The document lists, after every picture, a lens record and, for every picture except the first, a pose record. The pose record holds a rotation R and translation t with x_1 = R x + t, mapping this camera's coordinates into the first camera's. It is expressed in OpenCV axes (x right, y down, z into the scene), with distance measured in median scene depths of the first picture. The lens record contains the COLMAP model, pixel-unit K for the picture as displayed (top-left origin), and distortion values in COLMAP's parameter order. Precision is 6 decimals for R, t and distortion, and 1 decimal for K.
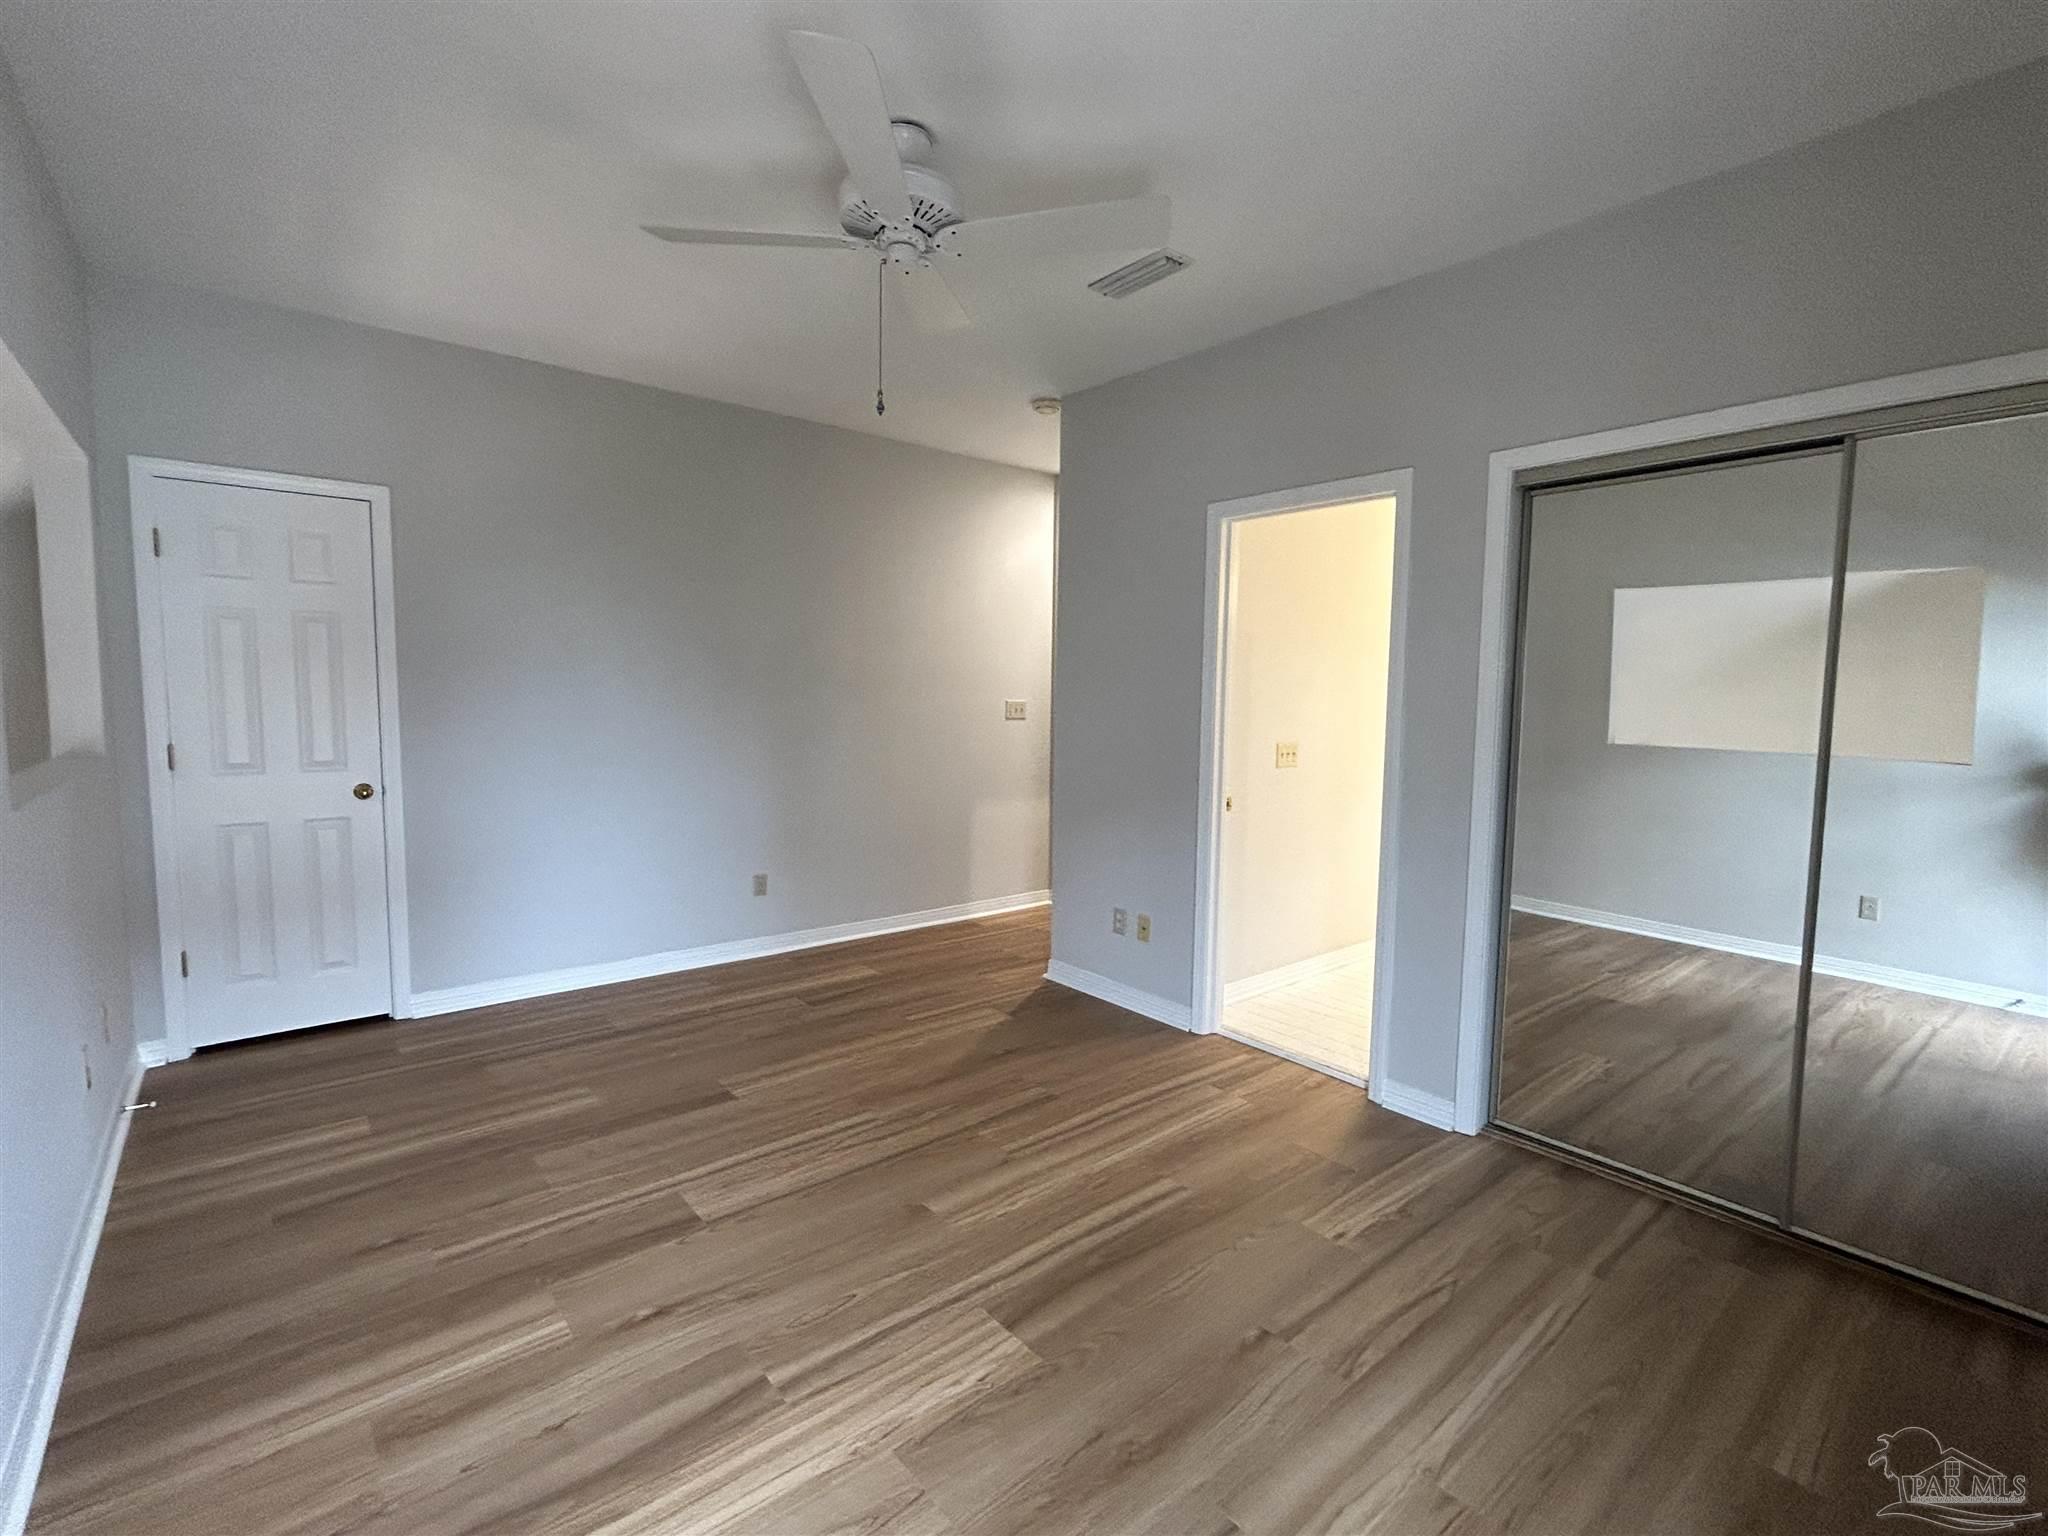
lens RADIAL K [[921.7, 0, 1024.0], [0, 921.7, 768.0], [0, 0, 1]] dist [0.000318, -0.000054]
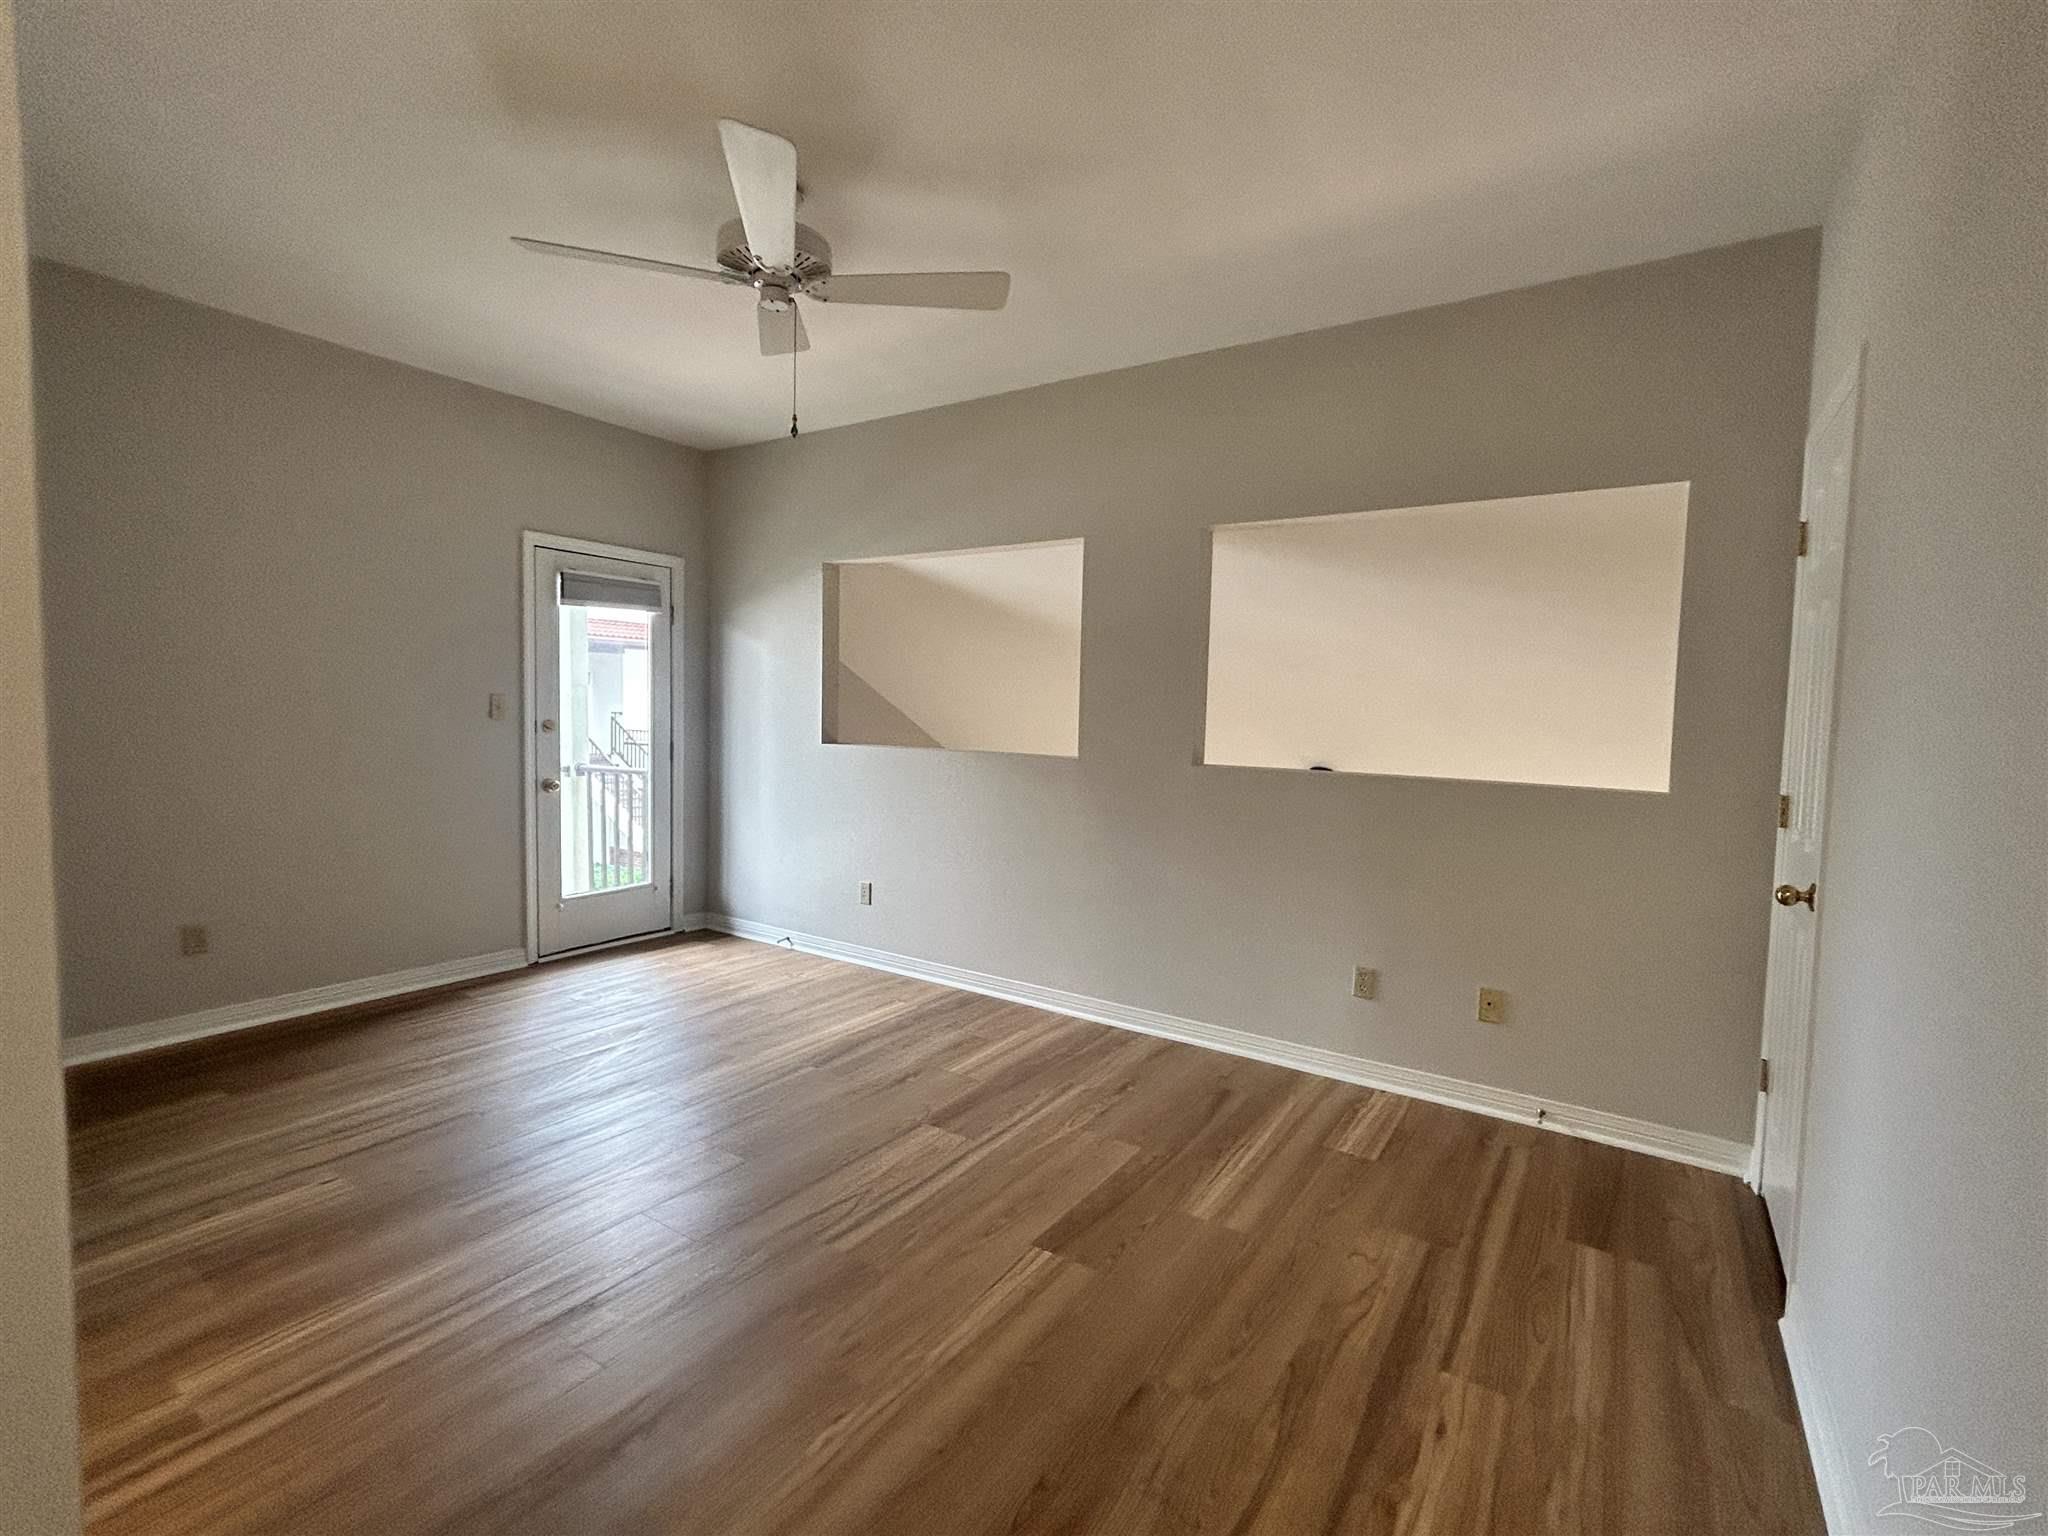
lens RADIAL K [[921.7, 0, 1024.0], [0, 921.7, 768.0], [0, 0, 1]] dist [0.000318, -0.000054]
pose [[-0.958009, -0.024035, -0.285730, -0.091623], [-0.066484, 0.987945, 0.139804, -0.132109], [0.278925, 0.152930, -0.948058, 1.787095]]
